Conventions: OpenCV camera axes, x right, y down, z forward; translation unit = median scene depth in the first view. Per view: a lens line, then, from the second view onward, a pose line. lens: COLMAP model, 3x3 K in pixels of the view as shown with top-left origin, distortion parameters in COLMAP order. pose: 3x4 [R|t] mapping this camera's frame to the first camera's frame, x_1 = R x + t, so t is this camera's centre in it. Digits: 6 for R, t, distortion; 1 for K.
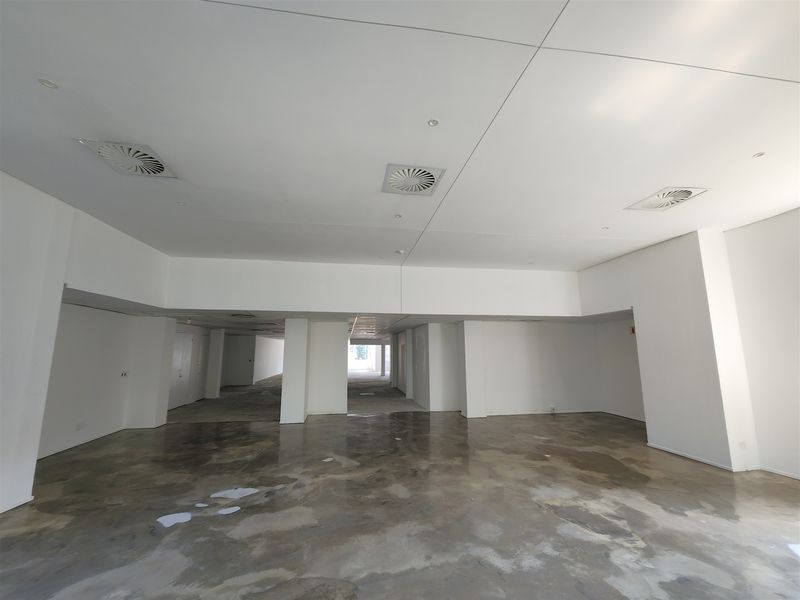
lens RADIAL K [[327.8, 0, 400.0], [0, 327.8, 300.0], [0, 0, 1]] dist [-0.000899, -0.000232]
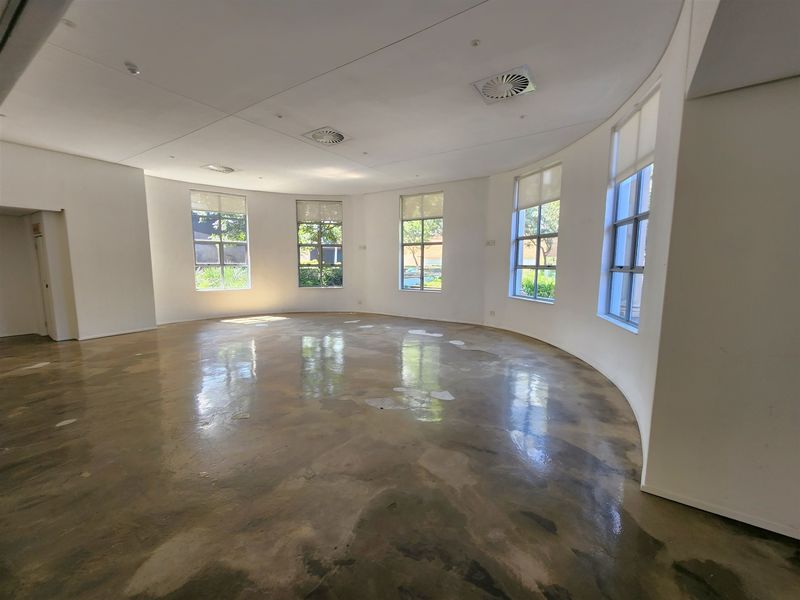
lens RADIAL K [[327.8, 0, 400.0], [0, 327.8, 300.0], [0, 0, 1]] dist [-0.000899, -0.000232]
pose [[-0.749379, -0.073525, 0.658046, -0.969463], [-0.101589, 0.994816, -0.004536, 0.266688], [-0.654301, -0.070249, -0.752964, 1.470678]]
